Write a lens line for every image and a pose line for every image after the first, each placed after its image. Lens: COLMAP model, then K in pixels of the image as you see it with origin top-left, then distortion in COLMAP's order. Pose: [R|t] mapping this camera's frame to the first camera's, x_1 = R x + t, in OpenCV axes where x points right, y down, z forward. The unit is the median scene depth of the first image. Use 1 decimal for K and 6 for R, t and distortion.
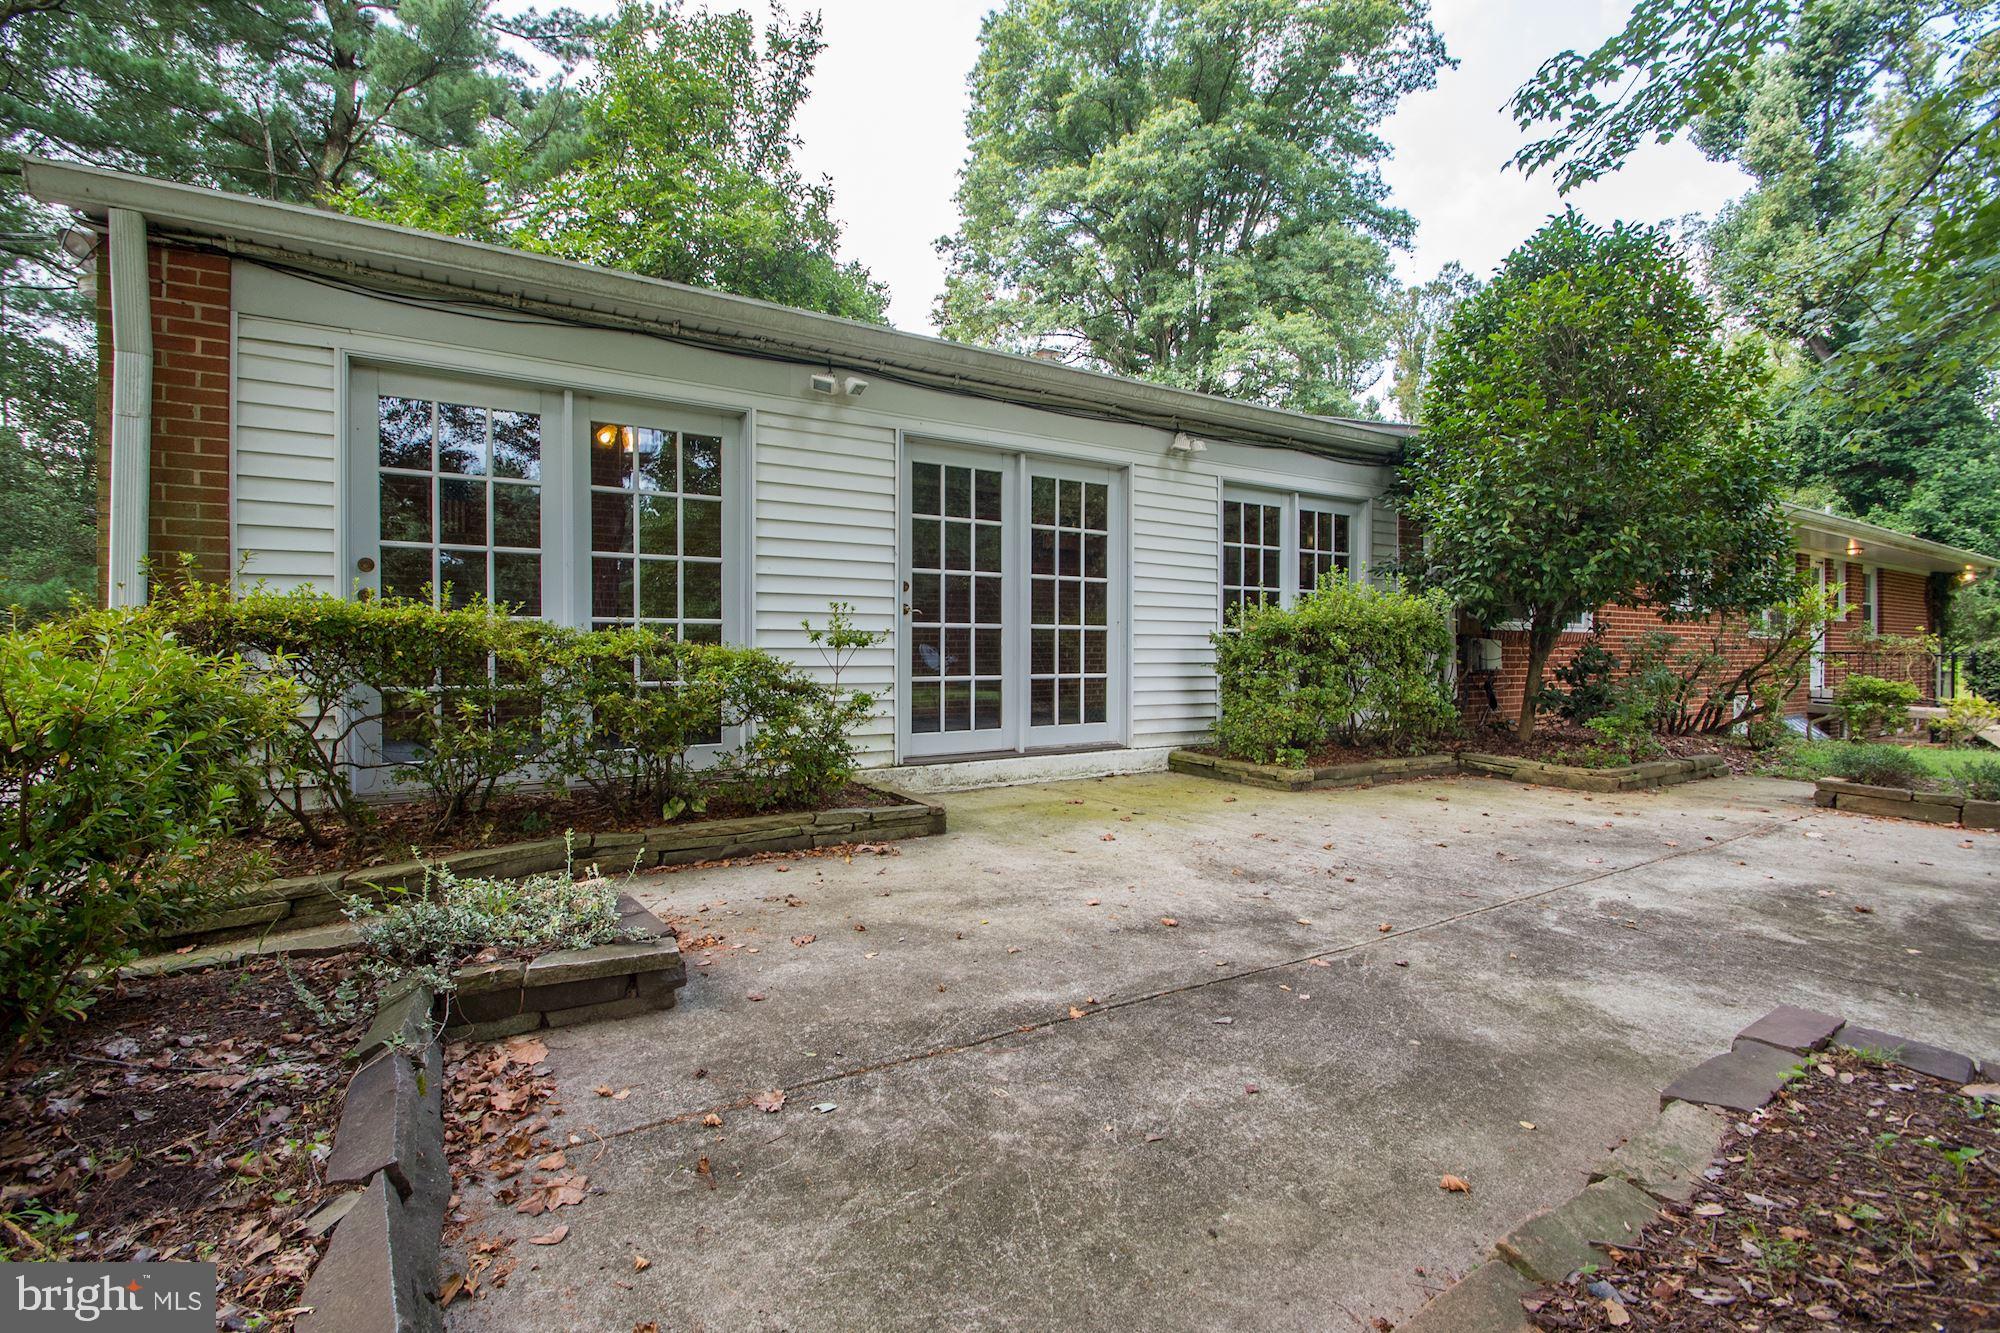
lens RADIAL K [[830.1, 0, 1037.9], [0, 830.1, 665.3], [0, 0, 1]] dist [-0.001321, -0.012779]
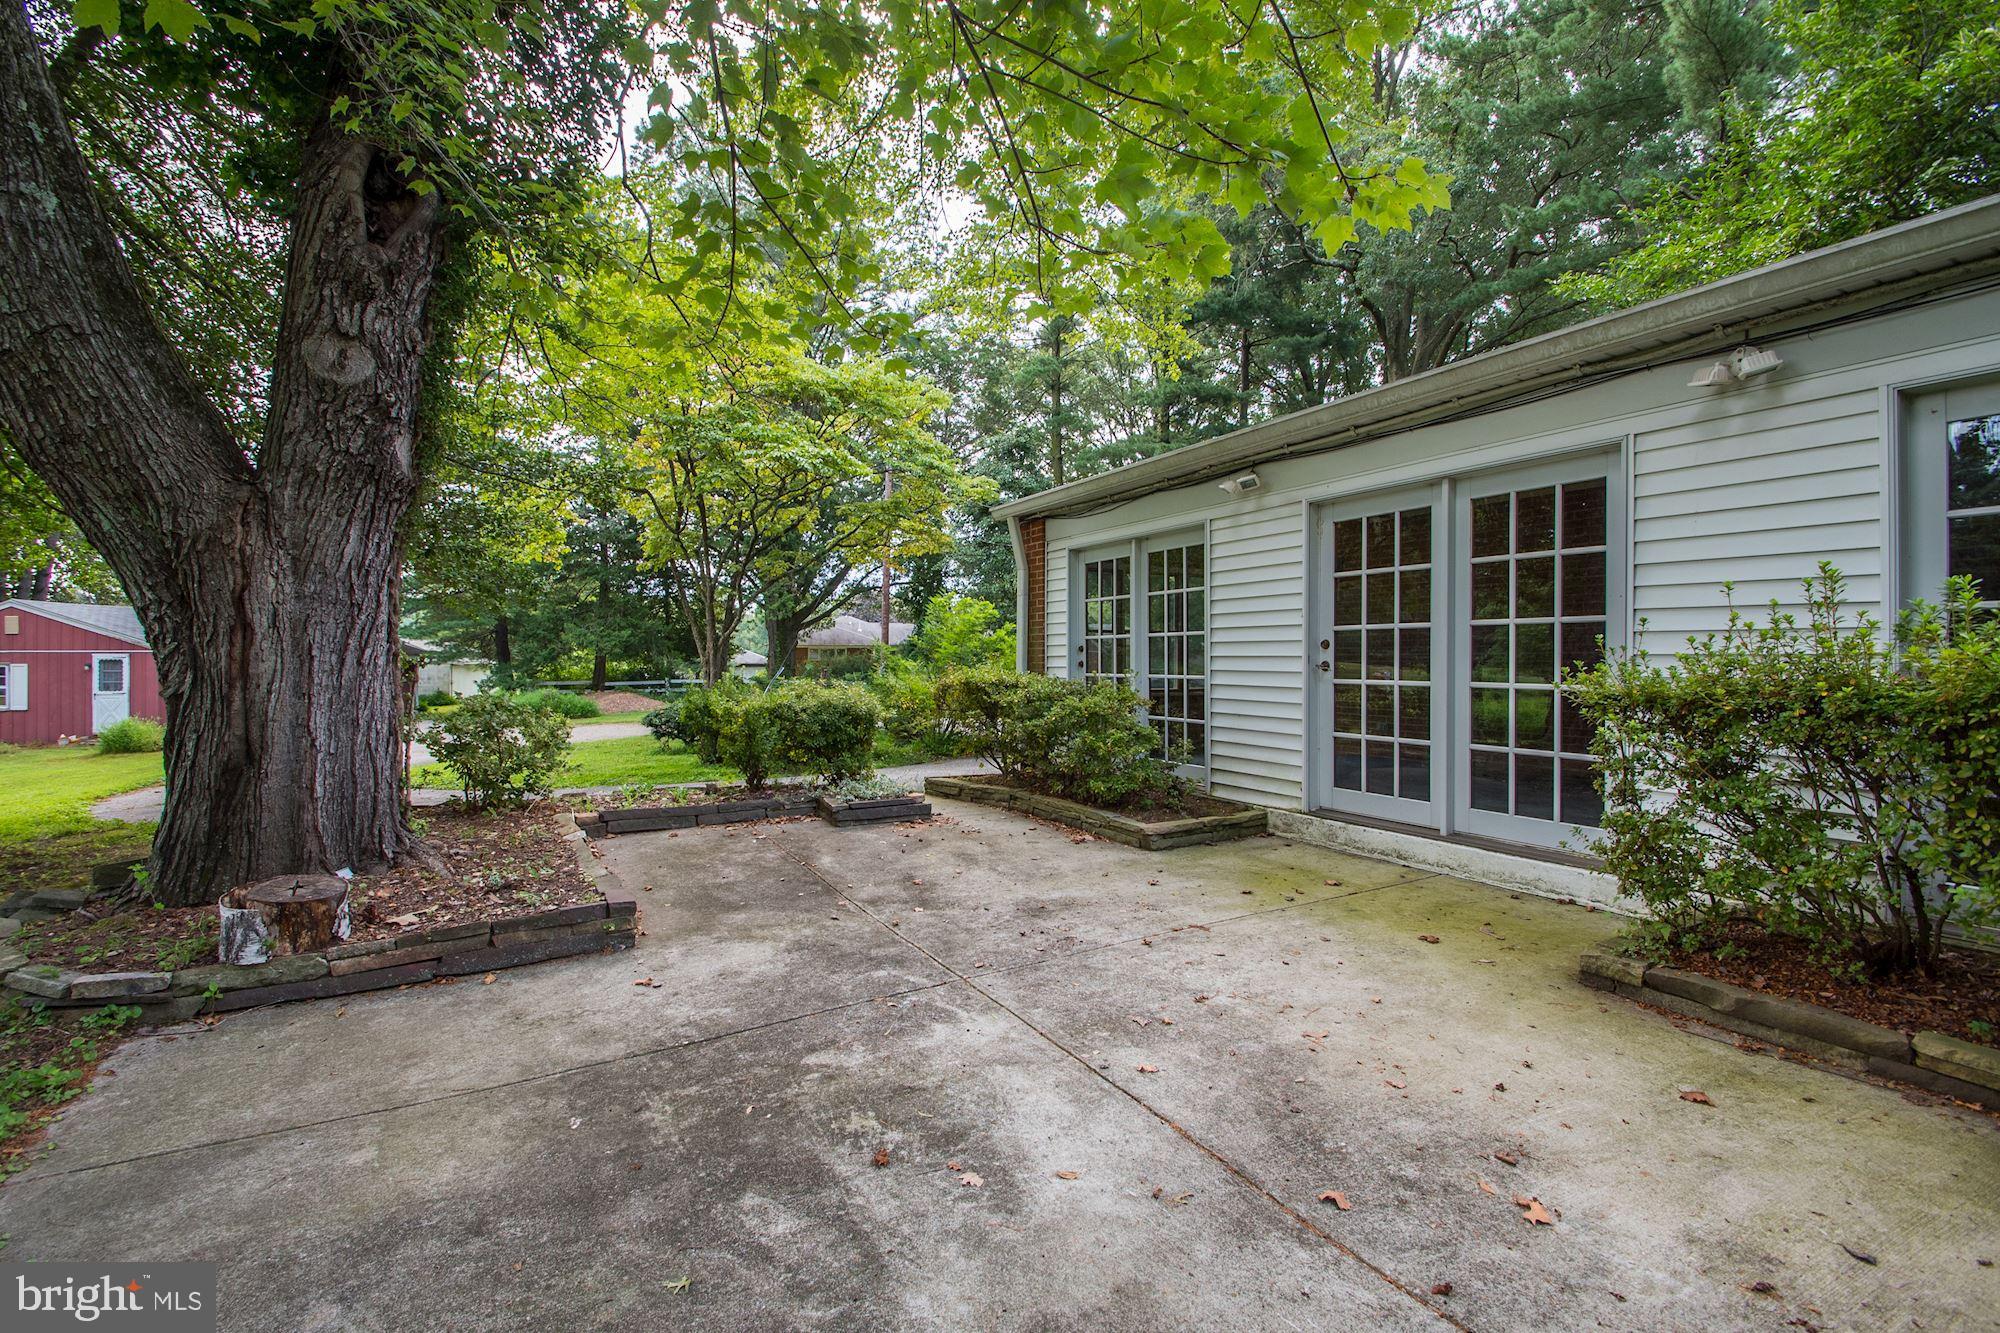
lens RADIAL K [[898.6, 0, 975.9], [0, 898.6, 656.6], [0, 0, 1]] dist [0.019608, -0.014099]
pose [[-0.060788, -0.003528, -0.998144, 1.008258], [-0.022076, 0.999754, -0.002190, -0.068403], [0.997907, 0.021902, -0.060851, 0.638411]]
